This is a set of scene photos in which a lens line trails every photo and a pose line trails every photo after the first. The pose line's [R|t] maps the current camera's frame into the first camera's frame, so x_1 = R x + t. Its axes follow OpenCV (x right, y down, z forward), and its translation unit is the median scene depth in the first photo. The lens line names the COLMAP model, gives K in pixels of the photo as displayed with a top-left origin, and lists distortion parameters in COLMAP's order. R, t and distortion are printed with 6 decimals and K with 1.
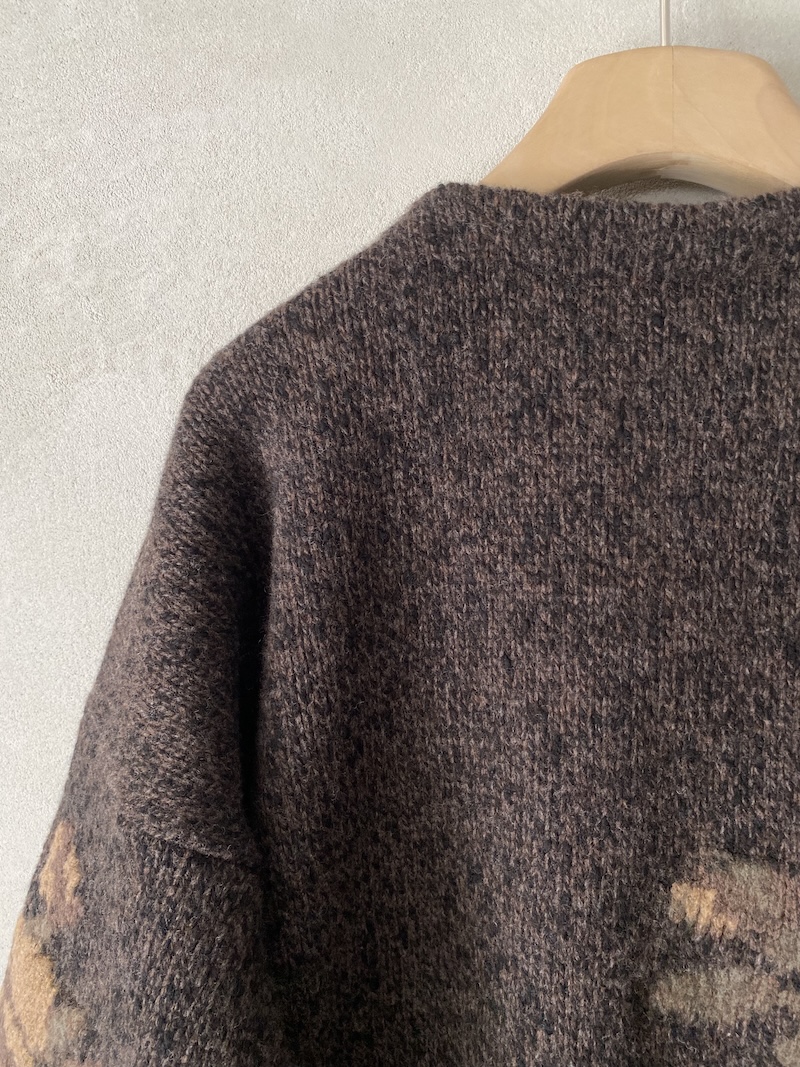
lens RADIAL K [[792.0, 0, 444.4], [0, 792.0, 521.2], [0, 0, 1]] dist [0.051801, -0.062107]
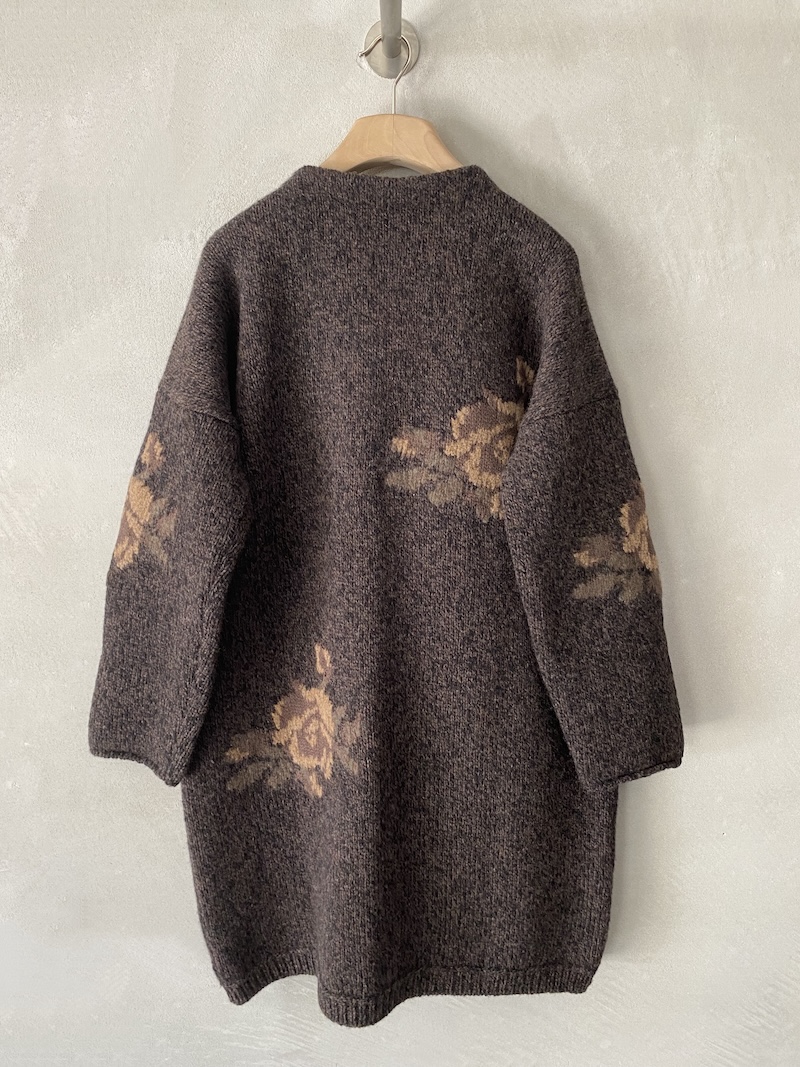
lens RADIAL K [[792.0, 0, 427.4], [0, 792.0, 537.6], [0, 0, 1]] dist [0.051801, -0.062107]
pose [[0.997328, 0.002588, 0.073004, 0.206604], [-0.009019, 0.996088, 0.087903, 0.553406], [-0.072491, -0.088326, 0.993450, -1.722406]]
